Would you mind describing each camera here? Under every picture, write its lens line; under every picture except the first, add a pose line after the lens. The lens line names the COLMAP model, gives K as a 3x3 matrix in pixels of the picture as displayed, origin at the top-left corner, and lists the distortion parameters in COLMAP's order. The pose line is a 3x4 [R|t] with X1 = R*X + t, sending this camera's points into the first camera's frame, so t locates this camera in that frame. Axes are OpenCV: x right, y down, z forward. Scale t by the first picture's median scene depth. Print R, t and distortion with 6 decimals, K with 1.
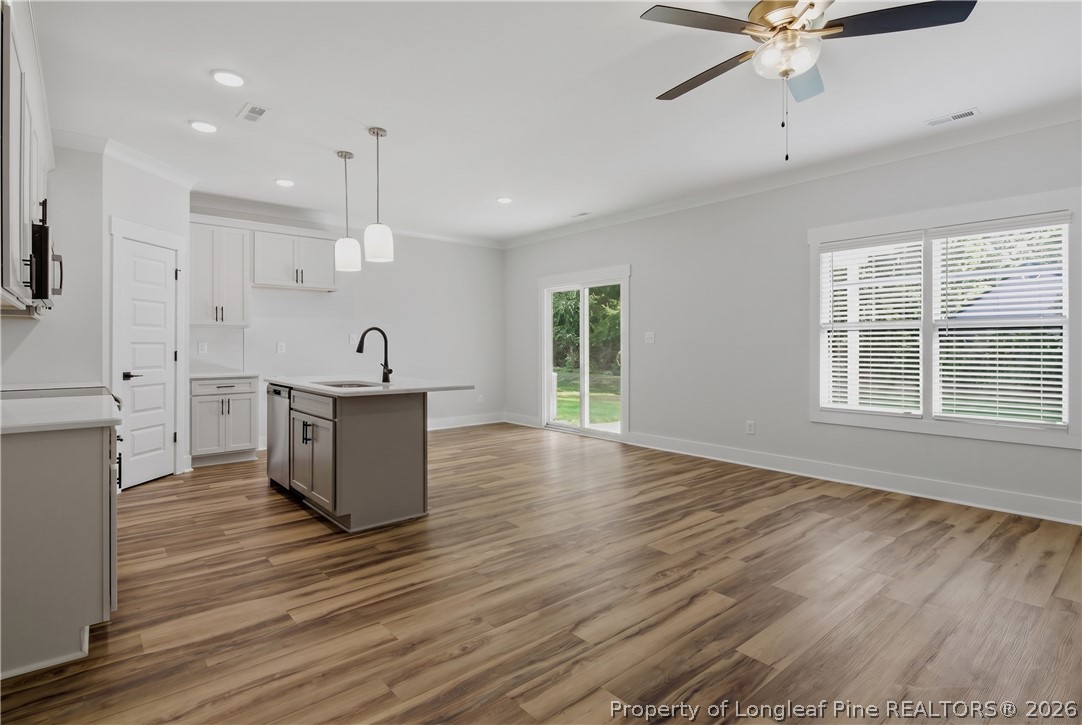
lens RADIAL K [[539.7, 0, 540.5], [0, 539.7, 343.8], [0, 0, 1]] dist [0.002350, -0.001530]
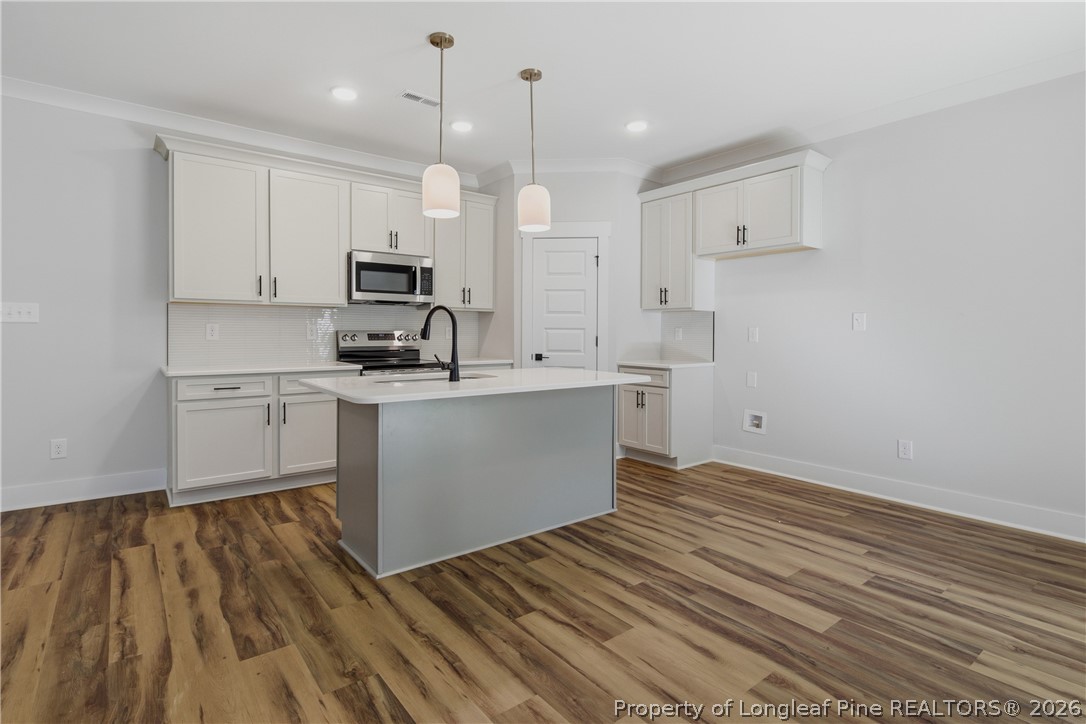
lens RADIAL K [[541.7, 0, 541.6], [0, 541.7, 339.1], [0, 0, 1]] dist [0.002350, -0.001530]
pose [[-0.041769, 0.016320, -0.998994, 0.429230], [-0.002720, 0.999861, 0.016448, 0.002075], [0.999124, 0.003404, -0.041719, 1.149550]]
